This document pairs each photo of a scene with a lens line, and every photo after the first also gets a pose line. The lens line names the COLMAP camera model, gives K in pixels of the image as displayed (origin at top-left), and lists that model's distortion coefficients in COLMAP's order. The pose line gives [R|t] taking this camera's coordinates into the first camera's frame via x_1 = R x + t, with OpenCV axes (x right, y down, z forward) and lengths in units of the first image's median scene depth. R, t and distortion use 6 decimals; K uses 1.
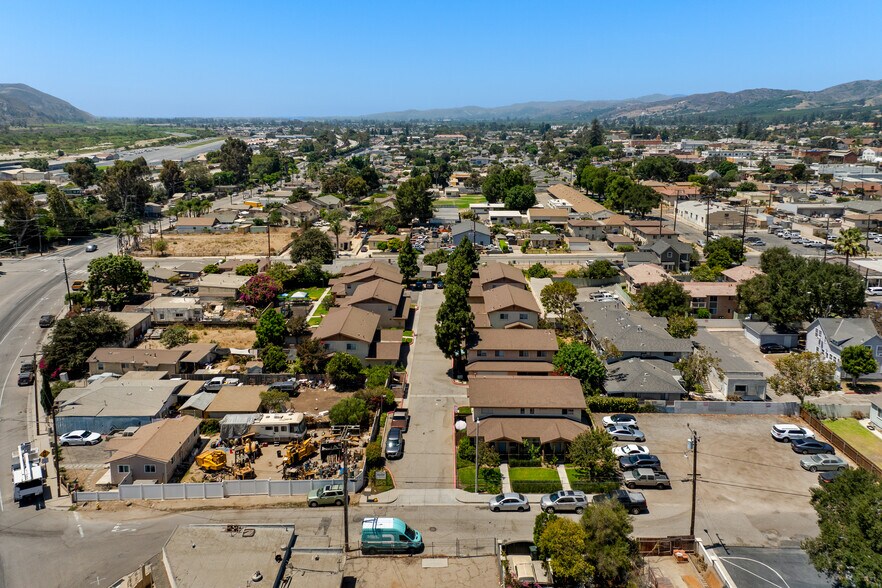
lens RADIAL K [[621.4, 0, 441.0], [0, 621.4, 294.0], [0, 0, 1]] dist [0.061666, 0.000816]
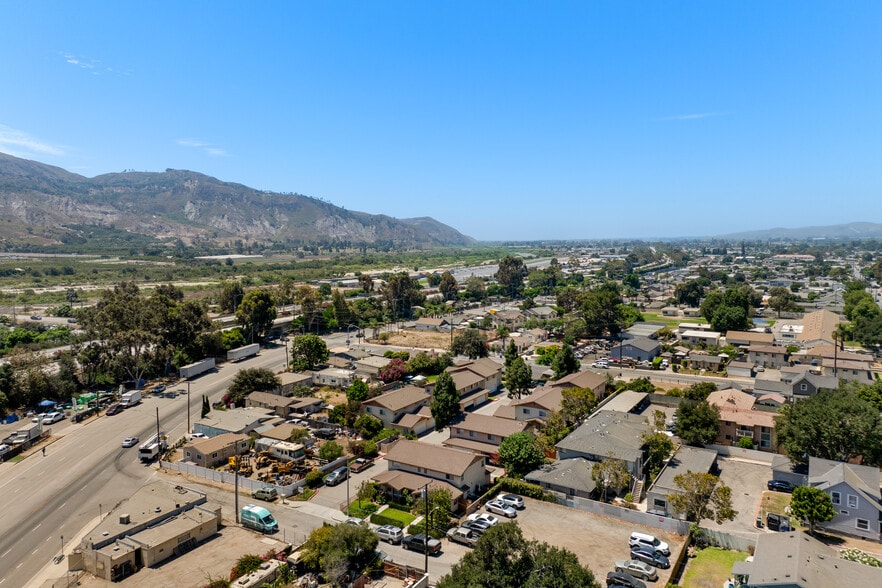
lens RADIAL K [[607.1, 0, 444.8], [0, 607.1, 321.7], [0, 0, 1]] dist [0.056822, 0.004017]
pose [[0.858696, 0.066281, -0.508182, 0.440105], [-0.136044, 0.985506, -0.101341, 0.006327], [0.494099, 0.156157, 0.855267, -0.040288]]
